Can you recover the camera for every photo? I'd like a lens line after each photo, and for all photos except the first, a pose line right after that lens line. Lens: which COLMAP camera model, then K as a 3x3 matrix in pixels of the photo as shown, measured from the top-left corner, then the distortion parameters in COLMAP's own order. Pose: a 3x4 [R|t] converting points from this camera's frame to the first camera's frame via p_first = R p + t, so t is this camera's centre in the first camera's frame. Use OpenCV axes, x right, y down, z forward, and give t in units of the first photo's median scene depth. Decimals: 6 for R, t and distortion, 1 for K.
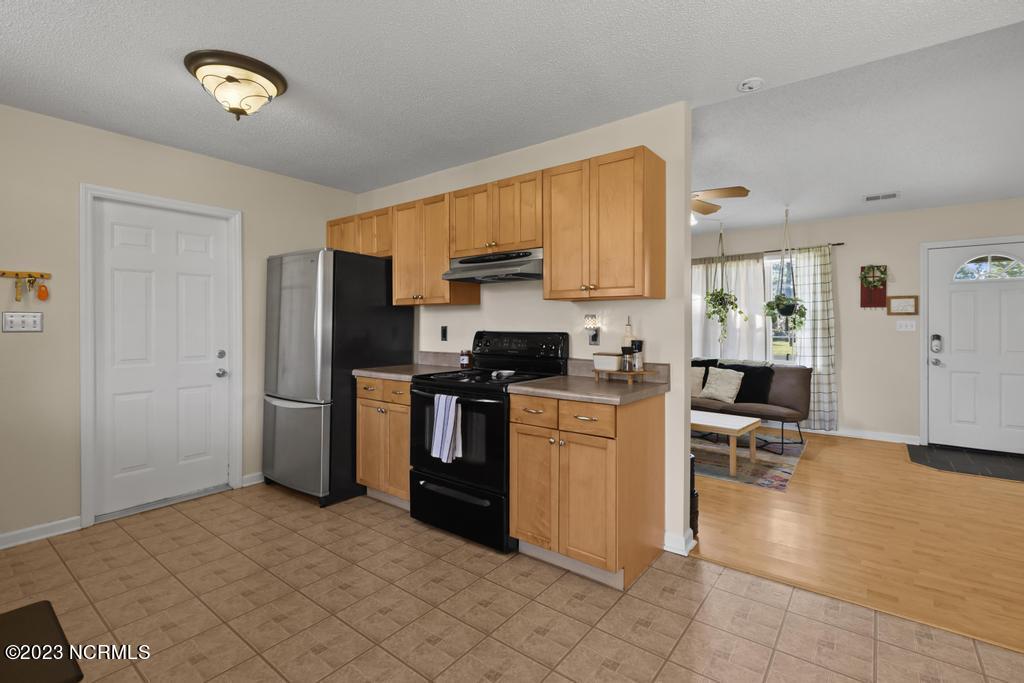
lens RADIAL K [[468.7, 0, 523.1], [0, 468.7, 323.6], [0, 0, 1]] dist [-0.003129, 0.000994]
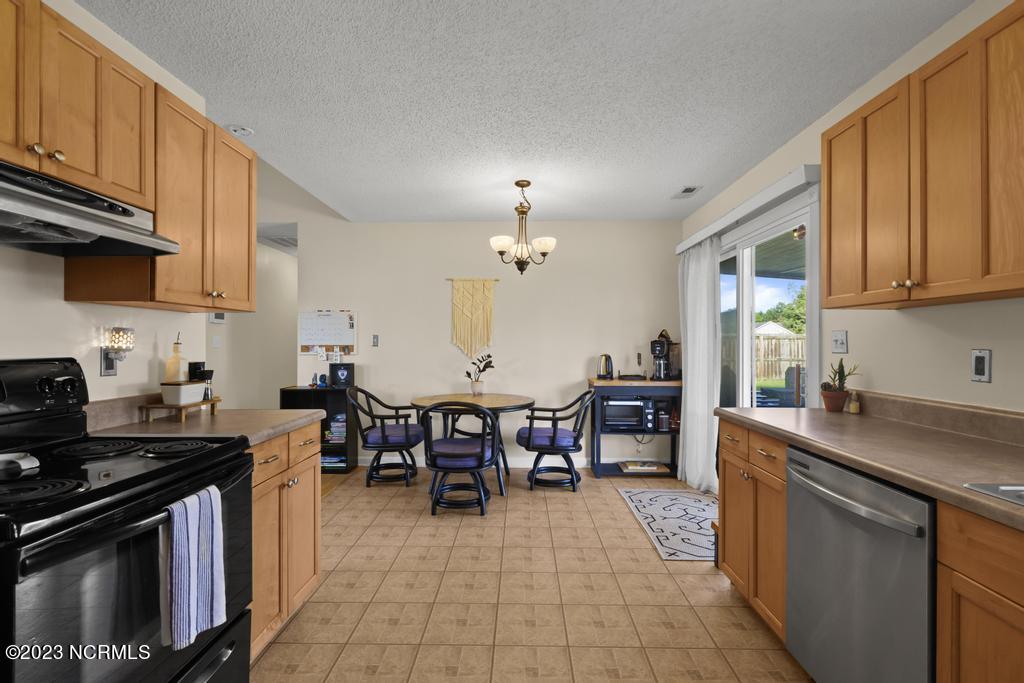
lens RADIAL K [[468.7, 0, 510.0], [0, 468.7, 337.3], [0, 0, 1]] dist [-0.003129, 0.000994]
pose [[-0.579368, 0.005555, 0.815047, -0.646730], [-0.002541, 0.999960, -0.008622, -0.001323], [-0.815062, -0.007066, -0.579330, 0.899823]]
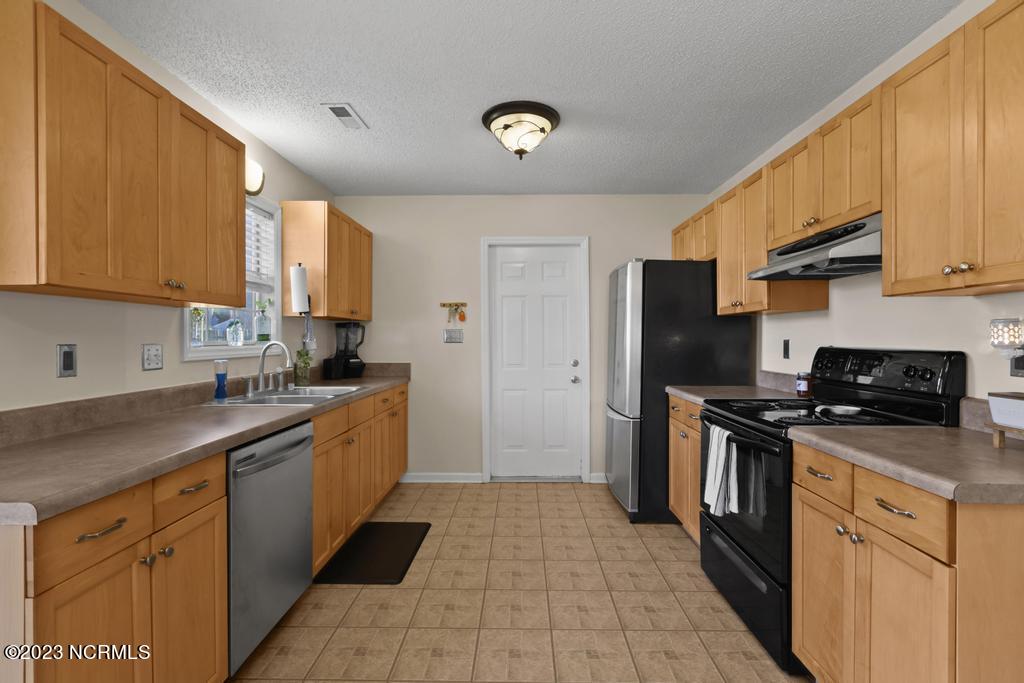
lens RADIAL K [[468.7, 0, 514.2], [0, 468.7, 338.7], [0, 0, 1]] dist [-0.003129, 0.000994]
pose [[0.587525, 0.001997, -0.809203, 0.234547], [0.002269, 0.999989, 0.004115, -0.000266], [0.809203, -0.004254, 0.587514, 0.235329]]
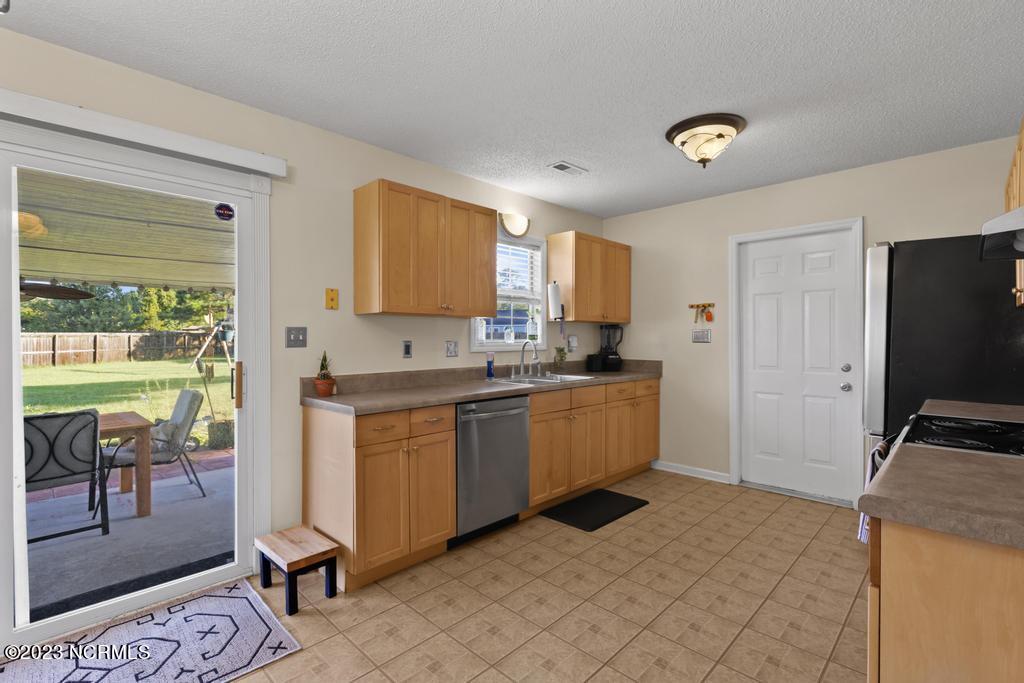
lens RADIAL K [[468.7, 0, 506.2], [0, 468.7, 339.6], [0, 0, 1]] dist [-0.003129, 0.000994]
pose [[-0.134090, 0.004468, -0.990959, 0.494331], [0.001882, 0.999989, 0.004254, 0.000518], [0.990967, -0.001295, -0.134097, 0.495352]]
